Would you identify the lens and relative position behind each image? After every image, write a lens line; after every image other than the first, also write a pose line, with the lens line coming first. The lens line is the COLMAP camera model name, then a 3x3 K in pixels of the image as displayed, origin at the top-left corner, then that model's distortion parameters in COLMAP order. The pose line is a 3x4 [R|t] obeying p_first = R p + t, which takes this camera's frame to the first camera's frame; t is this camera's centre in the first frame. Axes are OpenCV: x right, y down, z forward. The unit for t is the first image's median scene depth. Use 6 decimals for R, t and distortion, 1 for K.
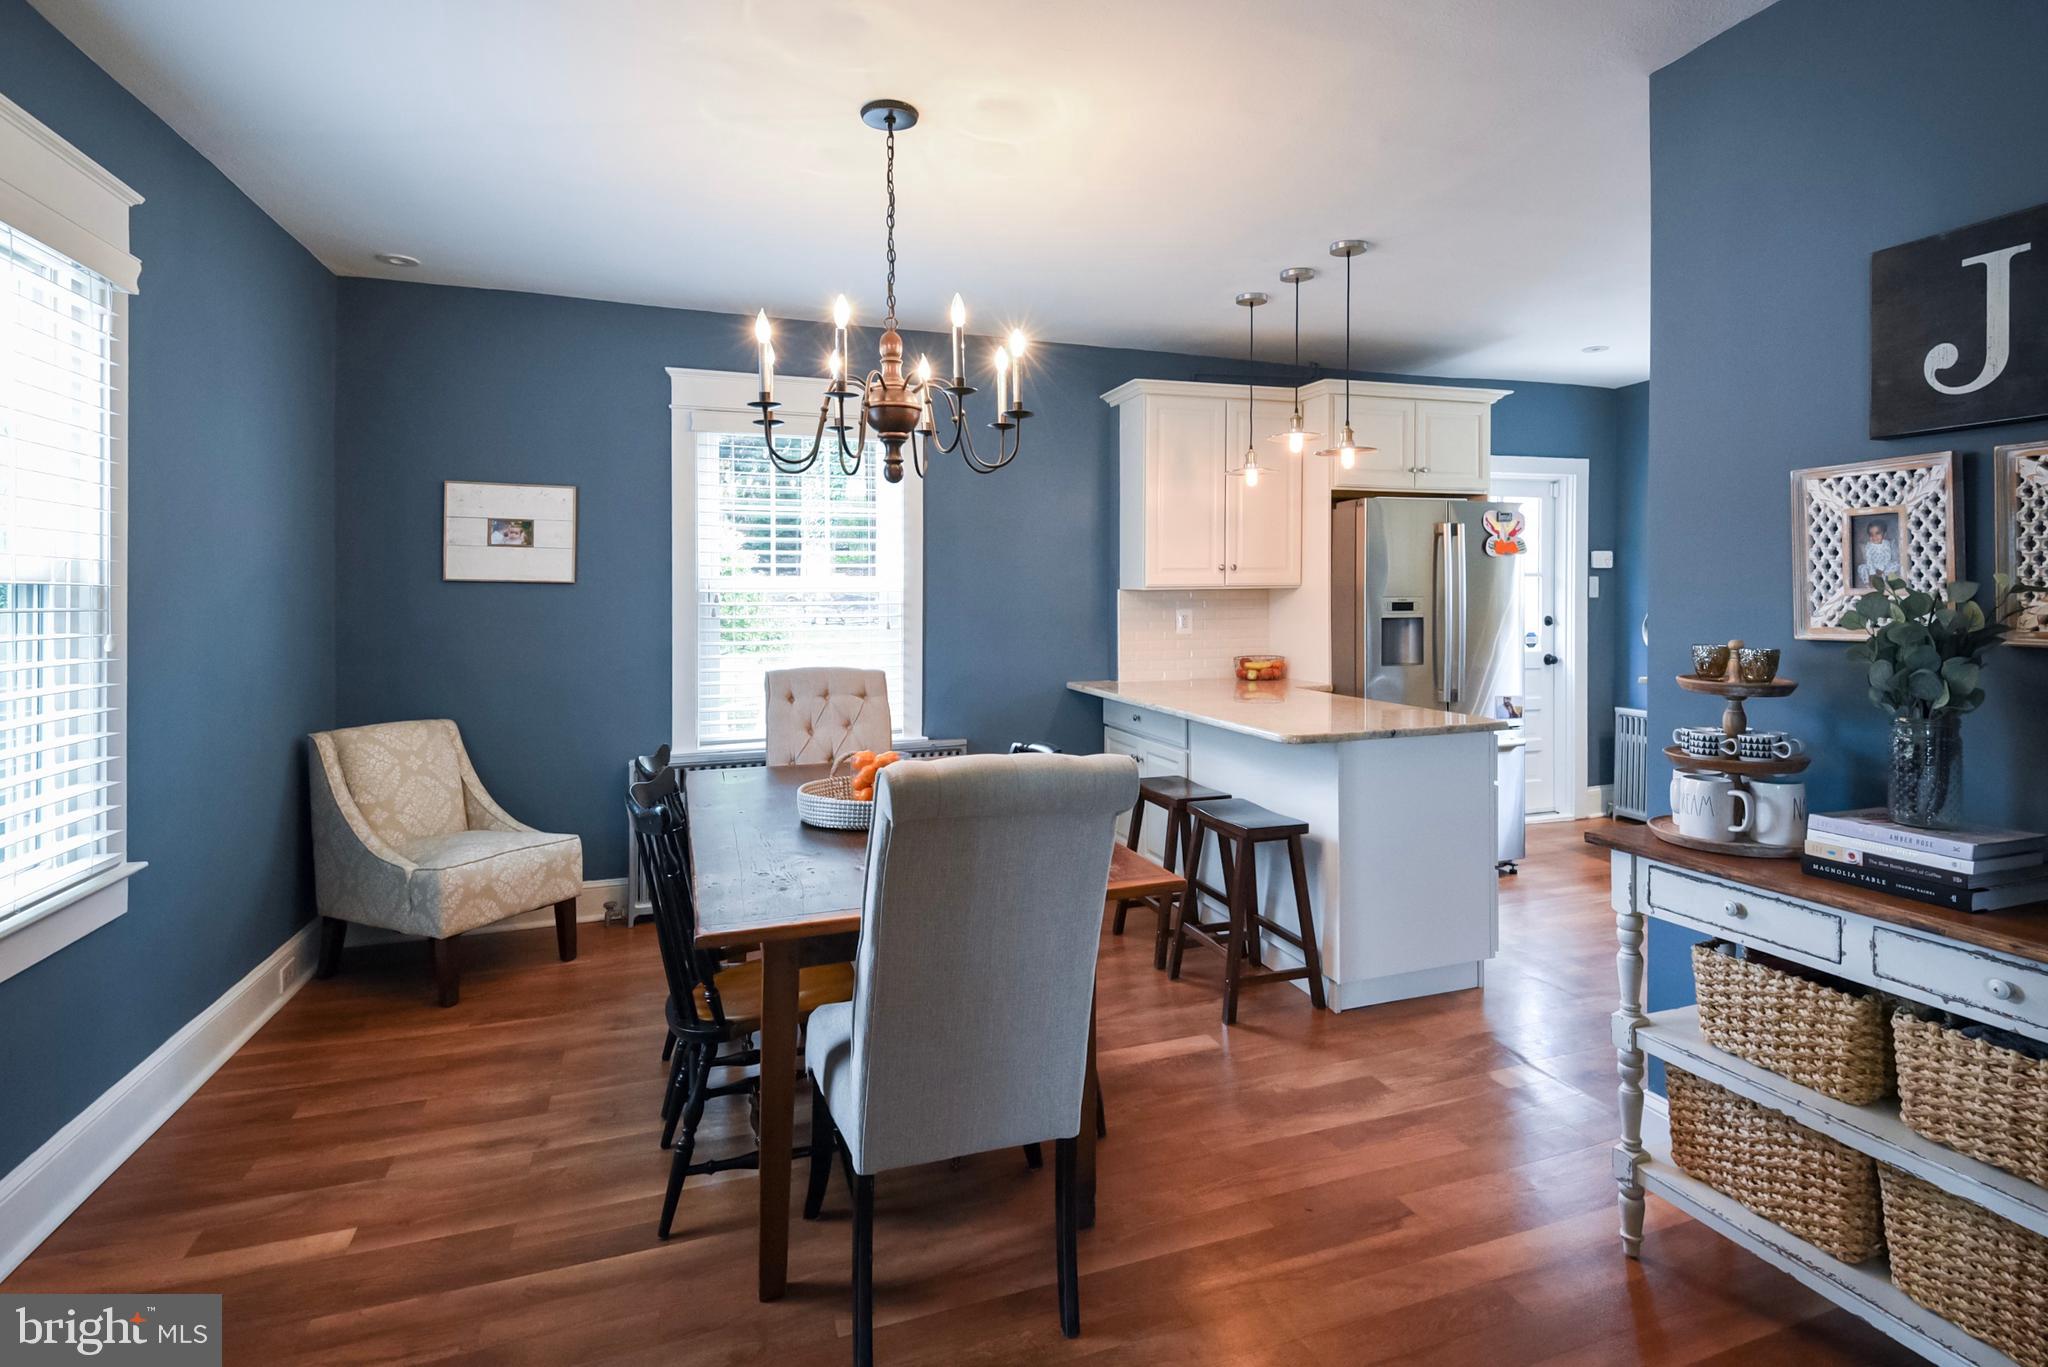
lens RADIAL K [[1172.4, 0, 1066.6], [0, 1172.4, 623.5], [0, 0, 1]] dist [0.029965, 0.000396]
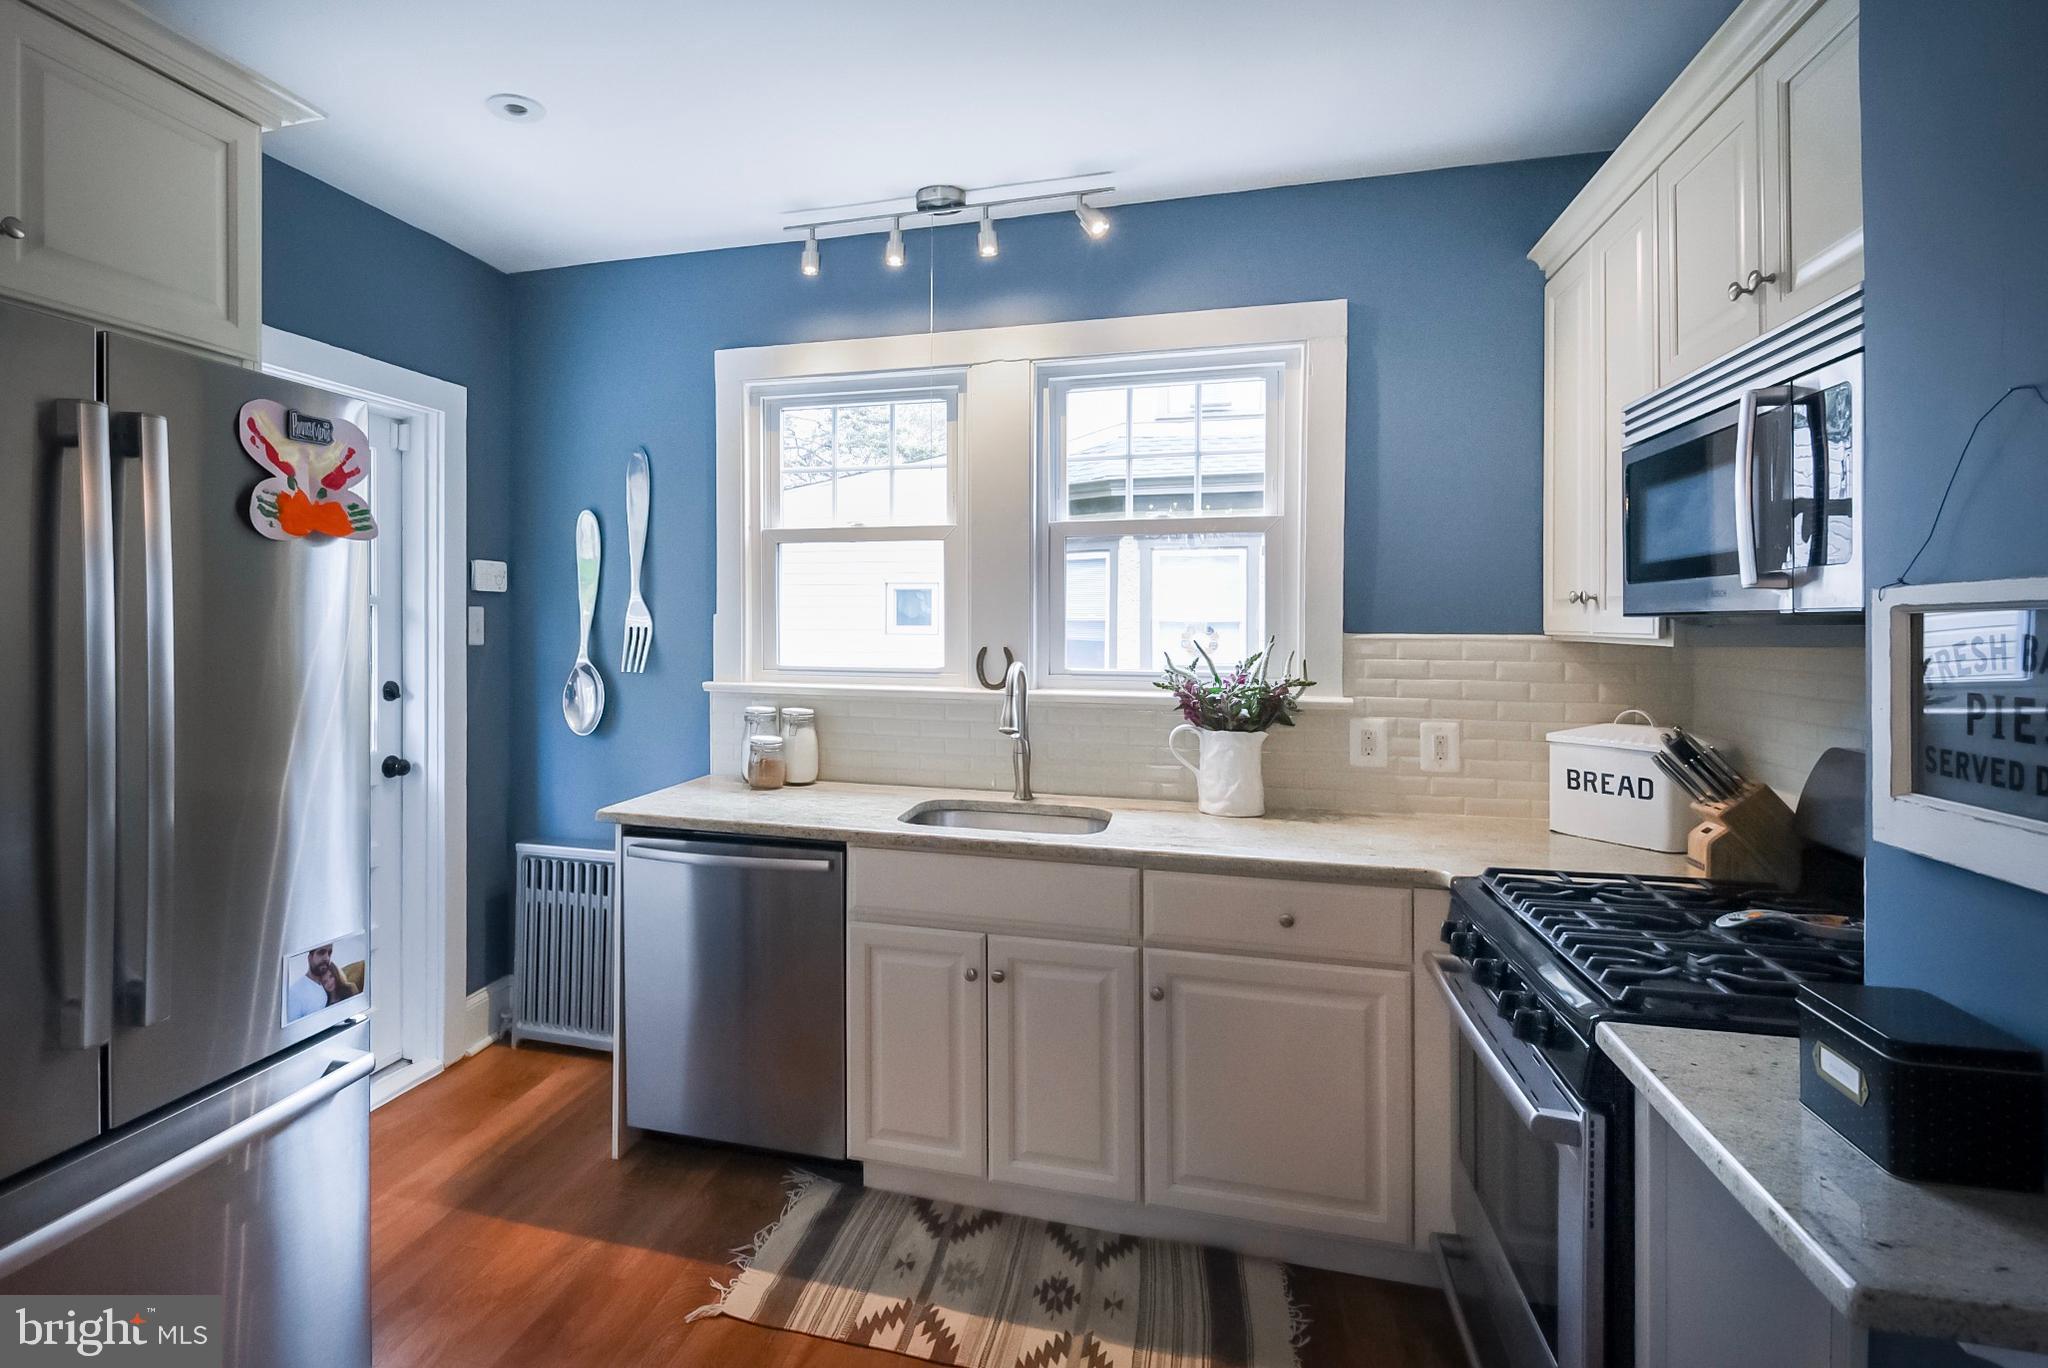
lens RADIAL K [[984.2, 0, 910.8], [0, 984.2, 638.4], [0, 0, 1]] dist [0.015482, -0.012921]
pose [[0.599502, -0.001289, 0.800372, 0.278450], [0.005828, 0.999979, -0.002755, -0.031015], [-0.800352, 0.006317, 0.599497, 0.776723]]
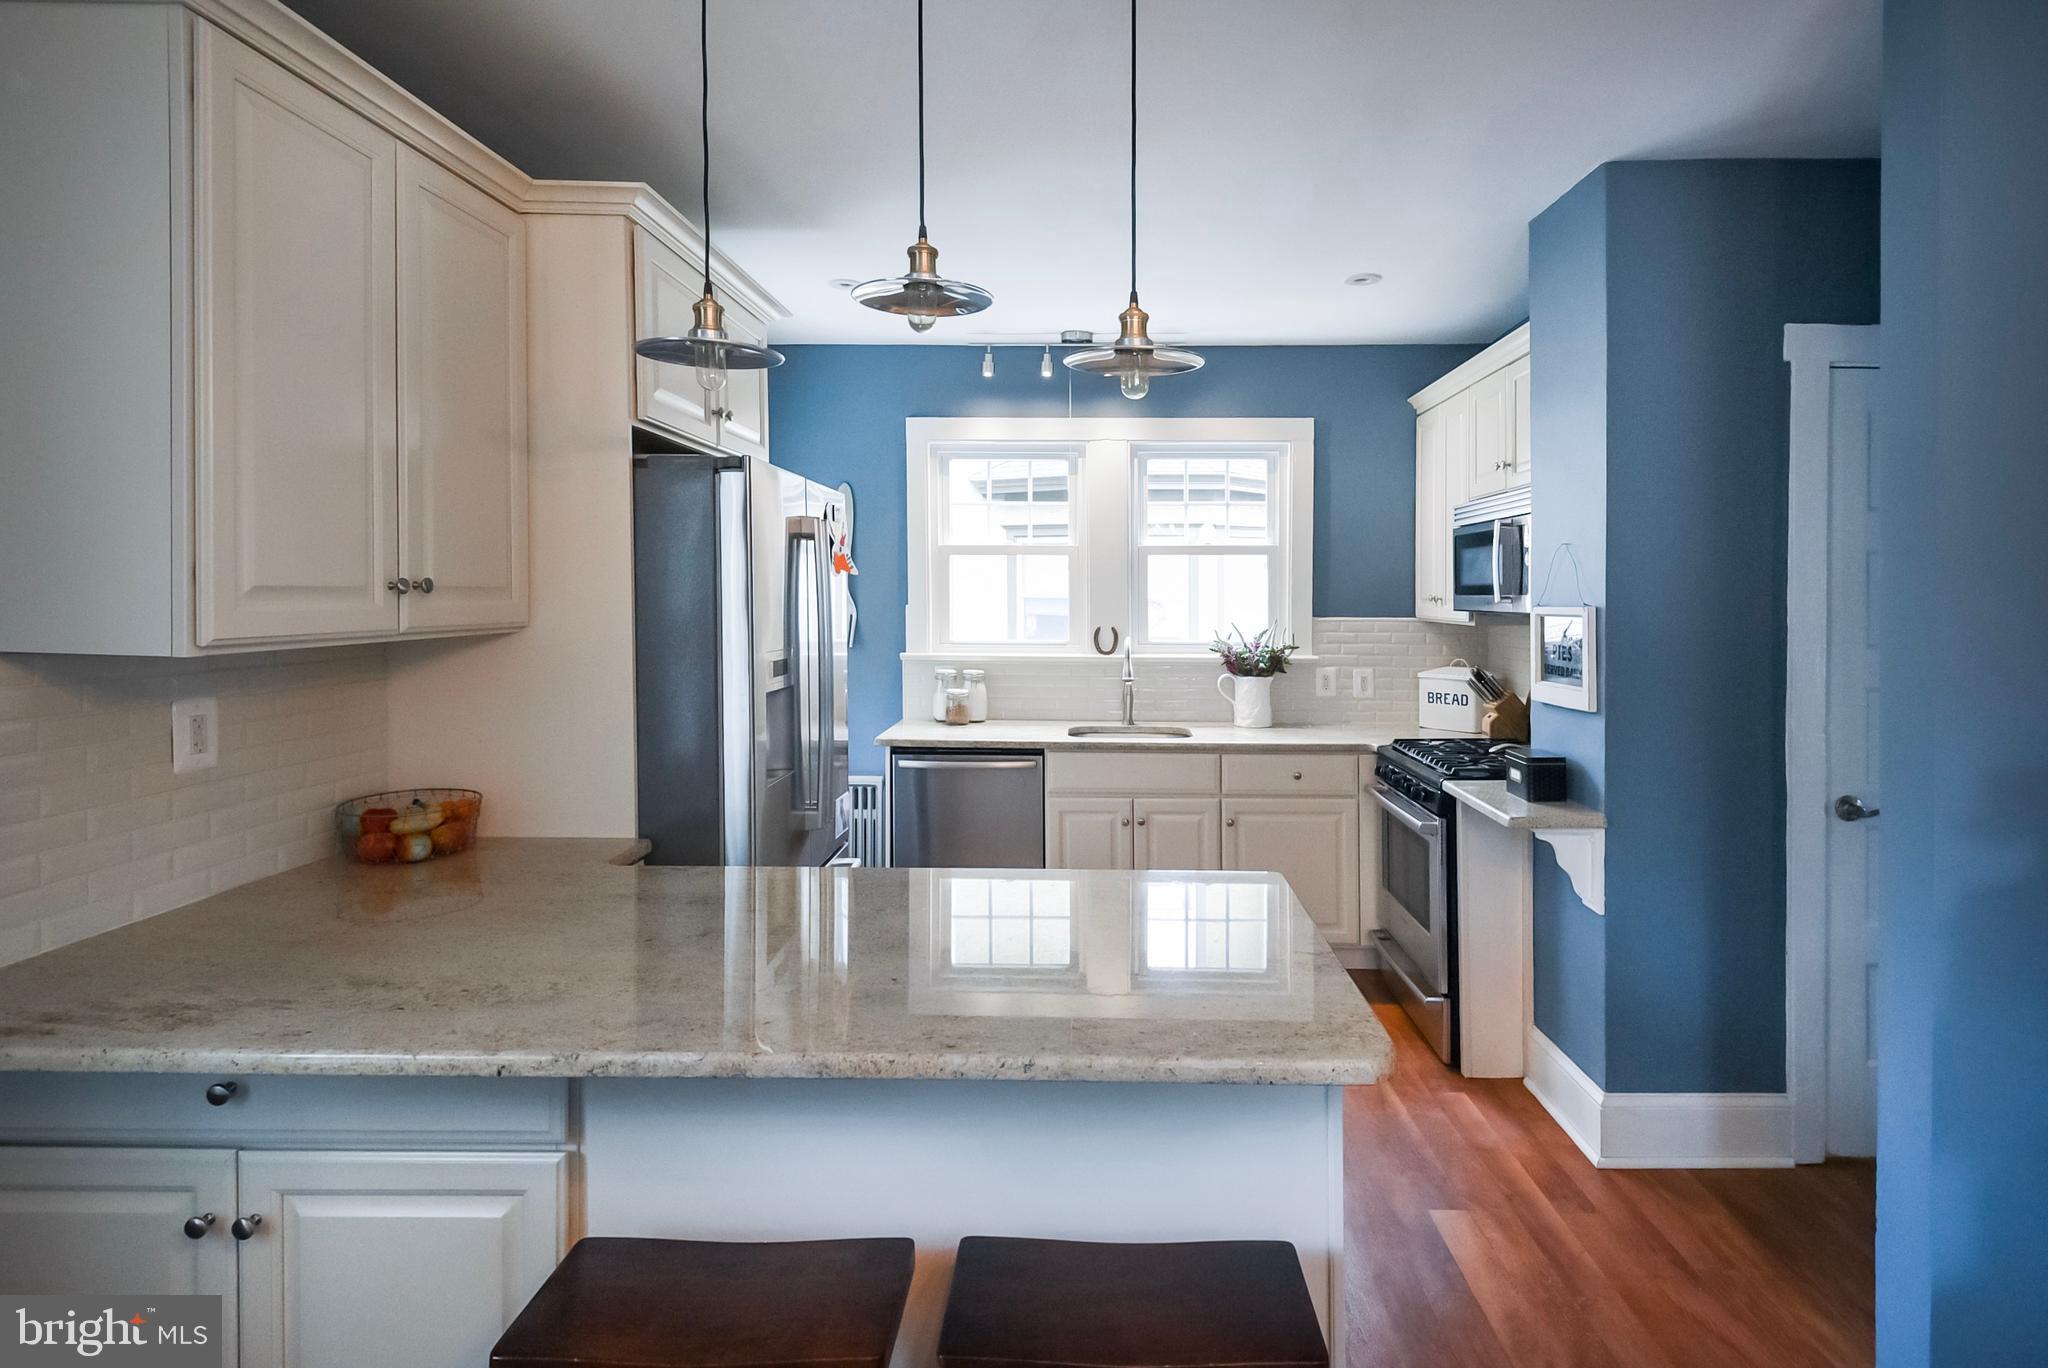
lens RADIAL K [[1069.6, 0, 1123.5], [0, 1069.6, 626.8], [0, 0, 1]] dist [0.023278, -0.002258]
pose [[0.317221, -0.018887, 0.948164, -0.139277], [0.010405, 0.999811, 0.016435, -0.043282], [-0.948295, 0.004652, 0.317357, 0.763848]]
